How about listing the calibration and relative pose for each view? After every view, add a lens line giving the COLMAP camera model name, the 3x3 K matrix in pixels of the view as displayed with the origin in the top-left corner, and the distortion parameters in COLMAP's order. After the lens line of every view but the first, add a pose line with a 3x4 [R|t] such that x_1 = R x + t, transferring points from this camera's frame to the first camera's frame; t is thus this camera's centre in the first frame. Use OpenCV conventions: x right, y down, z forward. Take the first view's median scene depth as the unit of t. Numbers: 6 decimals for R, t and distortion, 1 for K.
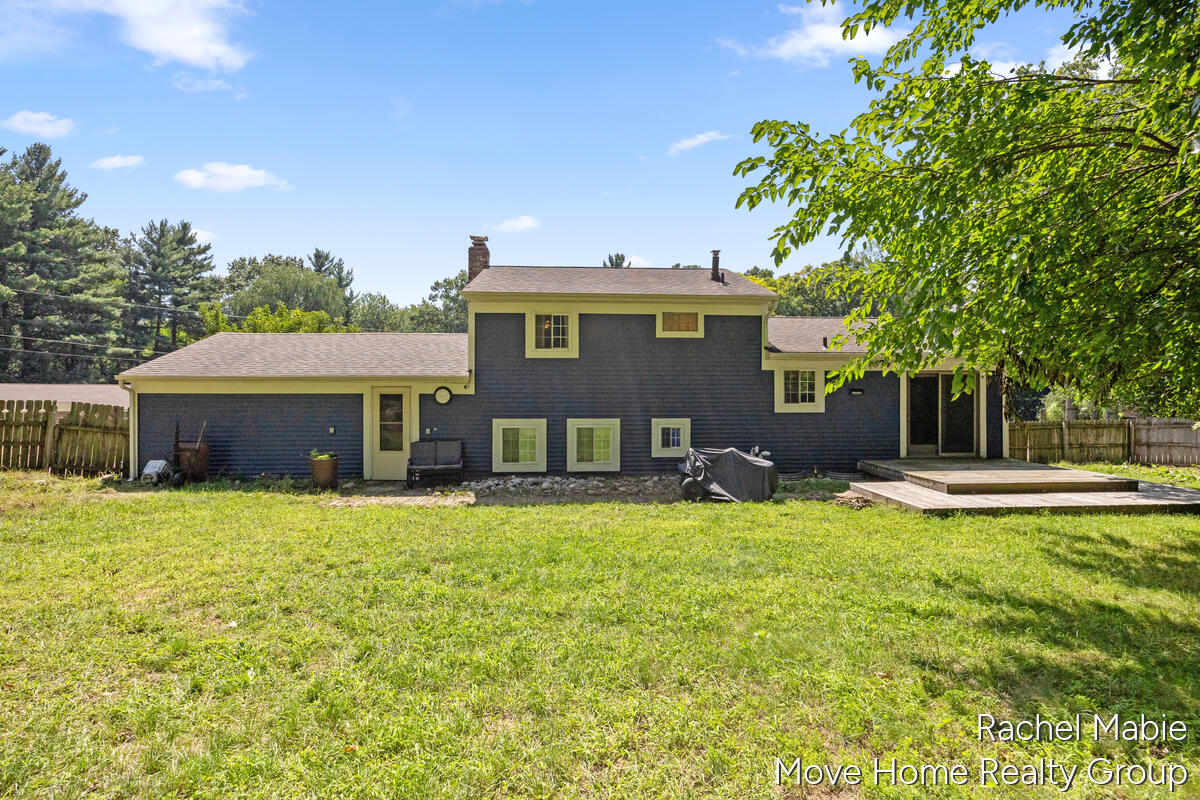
lens RADIAL K [[624.1, 0, 600.0], [0, 624.1, 400.0], [0, 0, 1]] dist [-0.021952, -0.000374]
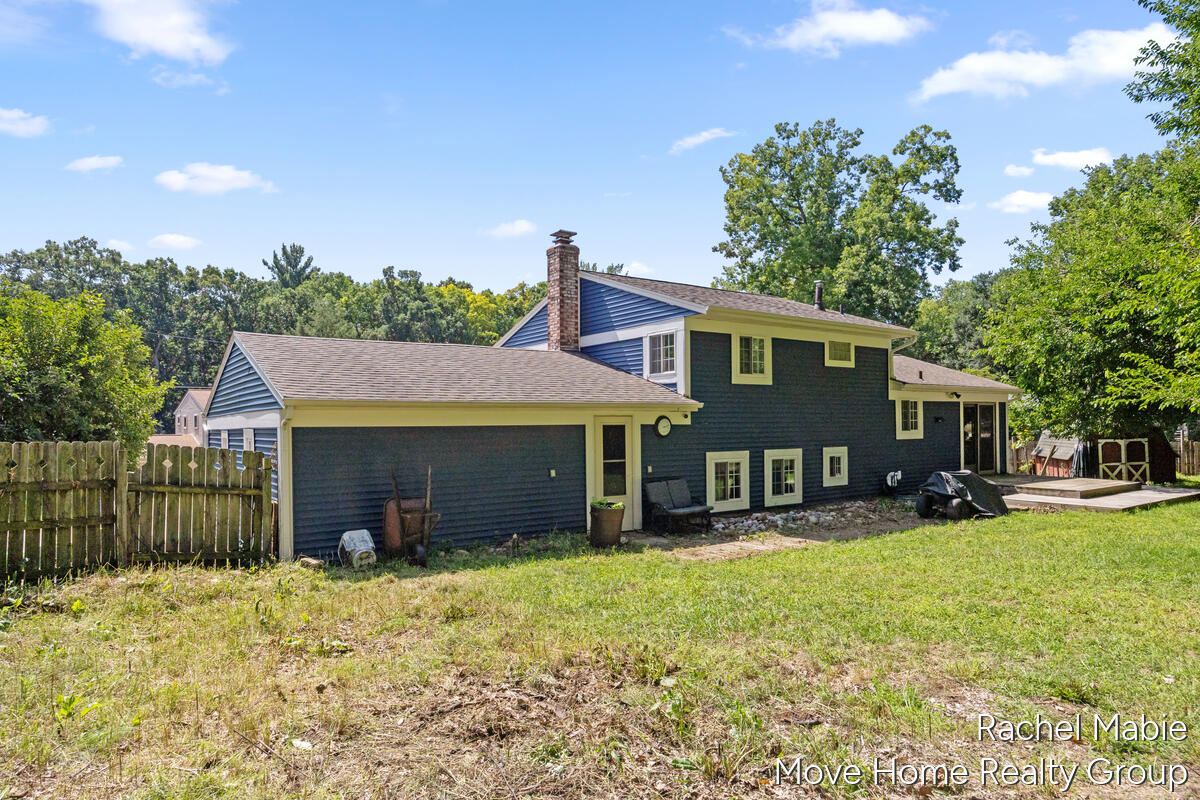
lens RADIAL K [[744.1, 0, 606.1], [0, 744.1, 426.2], [0, 0, 1]] dist [-0.005172, 0.000487]
pose [[0.839061, -0.008837, 0.543966, -0.852310], [0.015225, 0.999858, -0.007240, -0.000823], [-0.543824, 0.014357, 0.839076, 0.197013]]
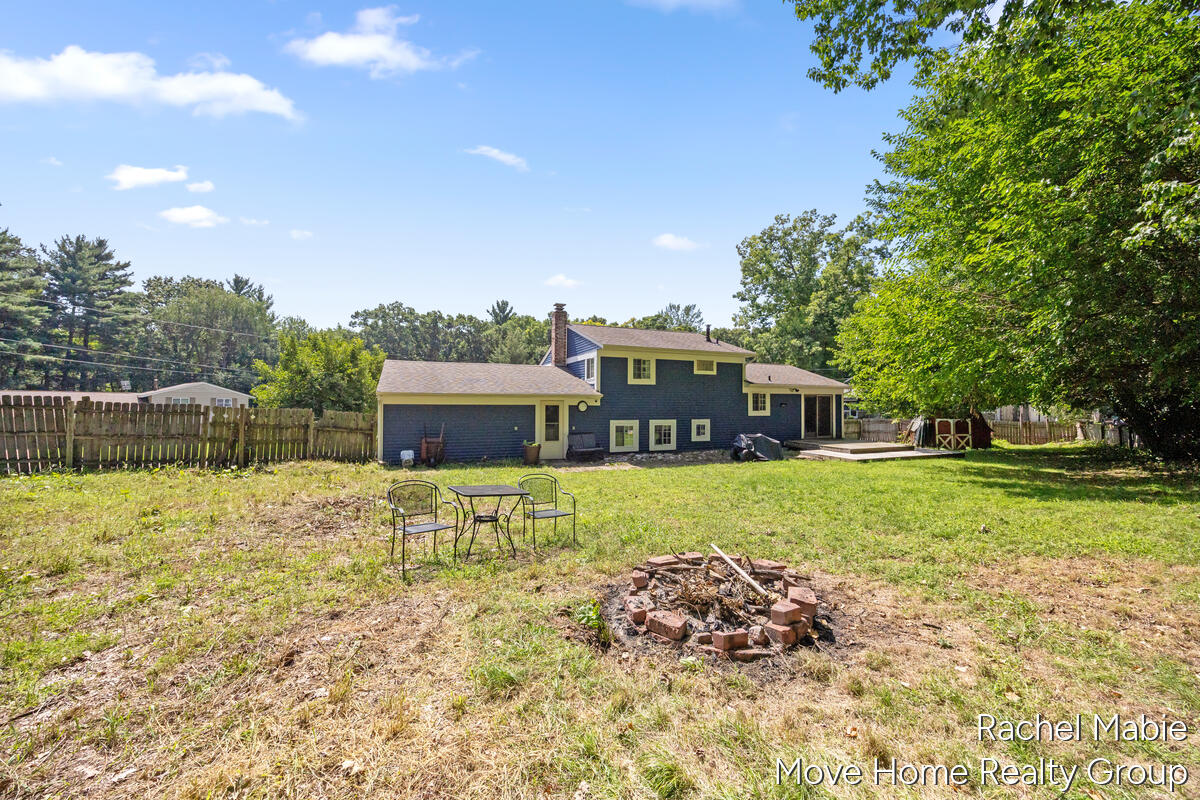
lens RADIAL K [[464.6, 0, 604.0], [0, 464.6, 402.0], [0, 0, 1]] dist [-0.000680, -0.000336]
pose [[0.941900, 0.006002, 0.335839, -0.601211], [-0.002112, 0.999926, -0.011946, -0.003472], [-0.335886, 0.010543, 0.941844, -0.166190]]
